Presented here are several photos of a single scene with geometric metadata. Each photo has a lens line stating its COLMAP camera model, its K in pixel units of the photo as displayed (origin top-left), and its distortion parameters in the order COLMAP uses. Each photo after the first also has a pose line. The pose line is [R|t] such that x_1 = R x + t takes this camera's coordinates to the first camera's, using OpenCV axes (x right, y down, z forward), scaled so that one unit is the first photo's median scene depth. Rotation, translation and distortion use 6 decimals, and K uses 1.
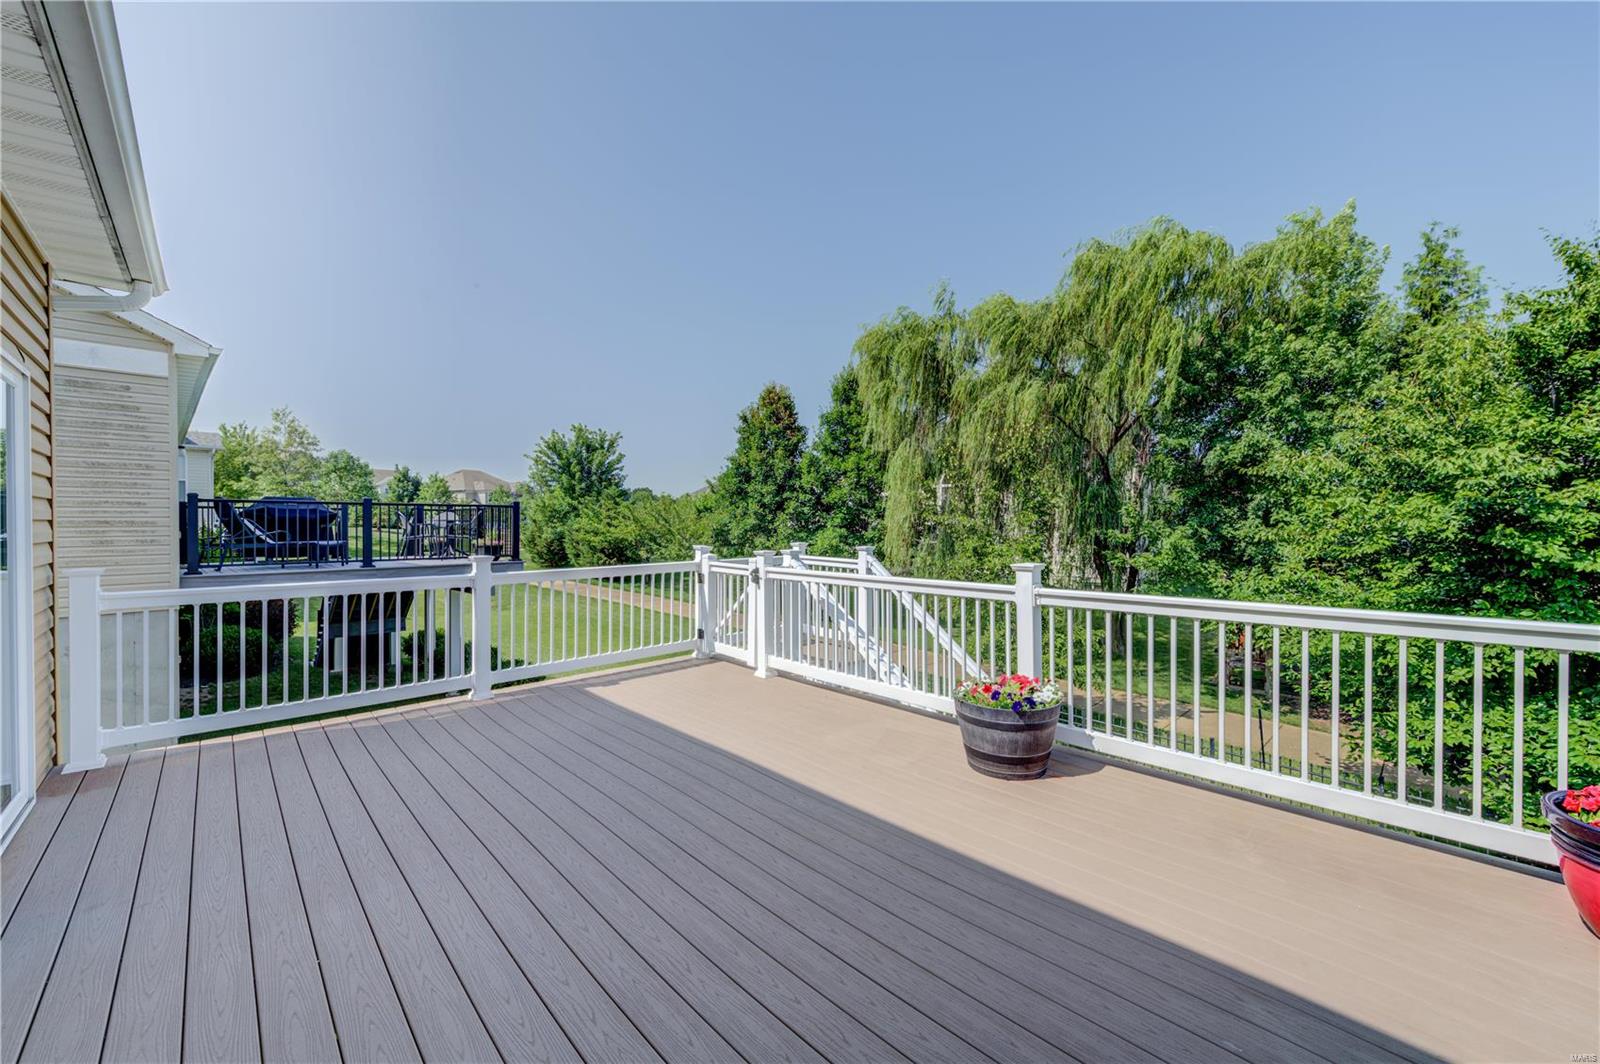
lens RADIAL K [[627.4, 0, 799.5], [0, 627.4, 535.9], [0, 0, 1]] dist [-0.000694, 0.000013]
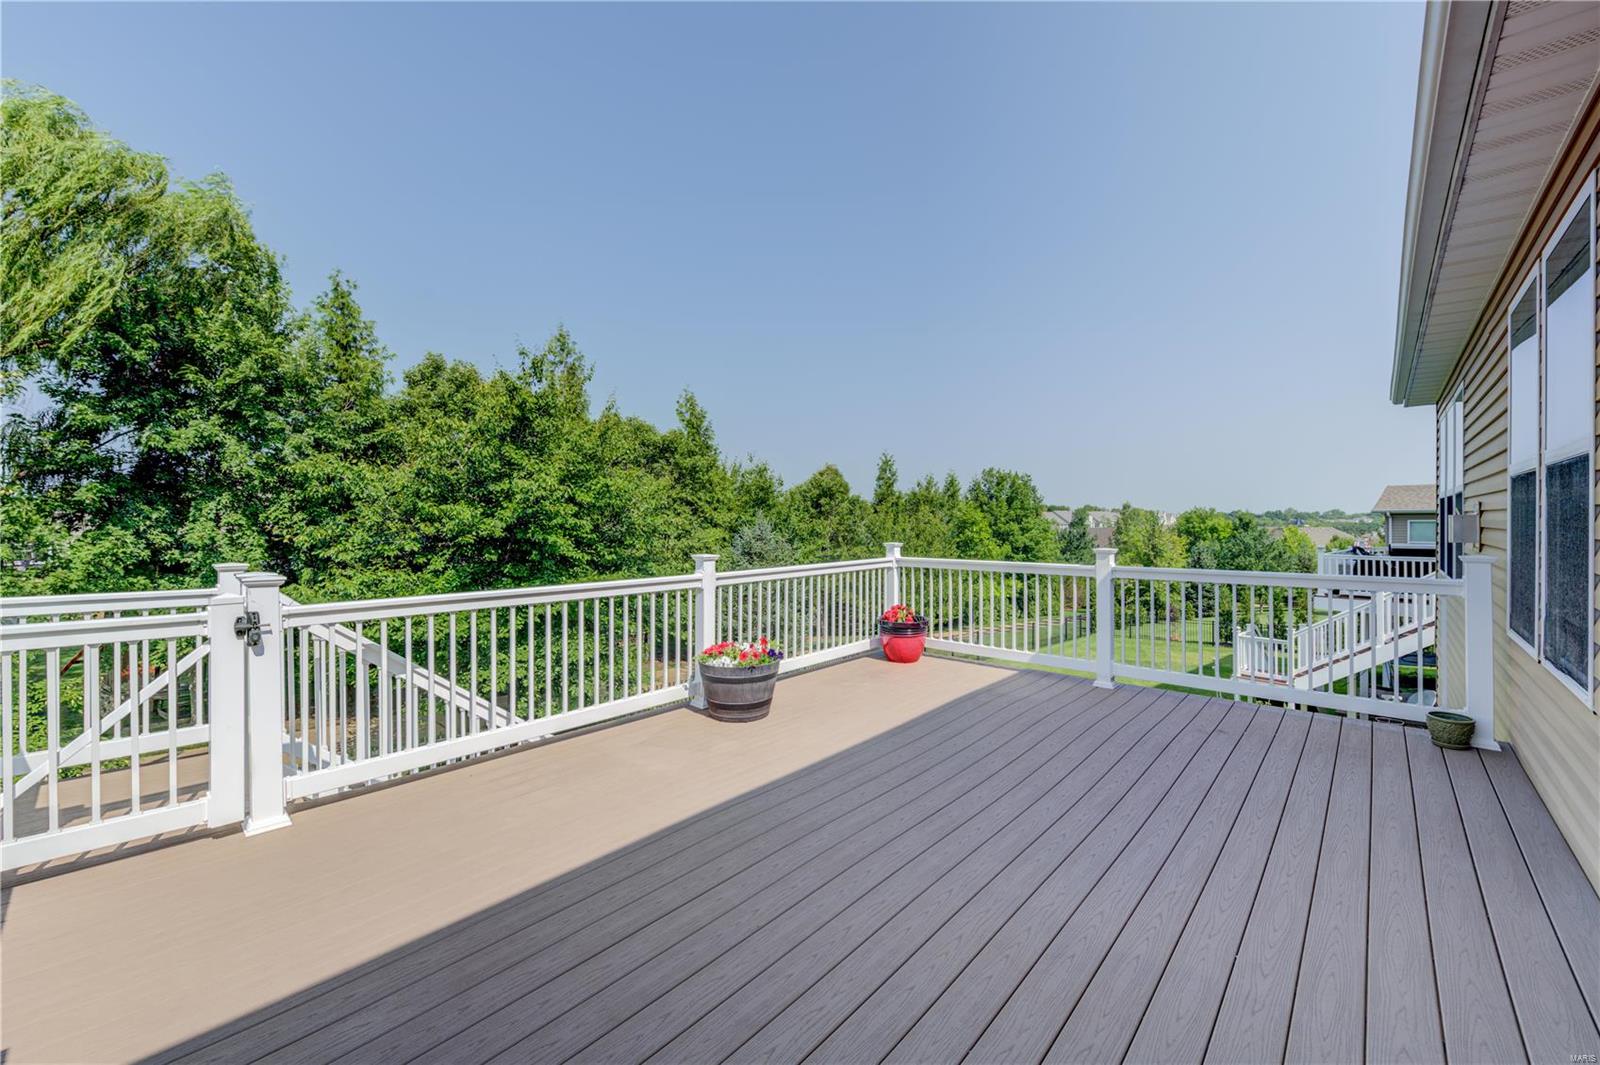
lens RADIAL K [[627.4, 0, 799.5], [0, 627.4, 536.4], [0, 0, 1]] dist [-0.000694, 0.000013]
pose [[-0.106264, -0.015158, 0.994222, -0.589381], [0.019294, 0.999664, 0.017303, -0.007395], [-0.994151, 0.021022, -0.105936, 0.627224]]
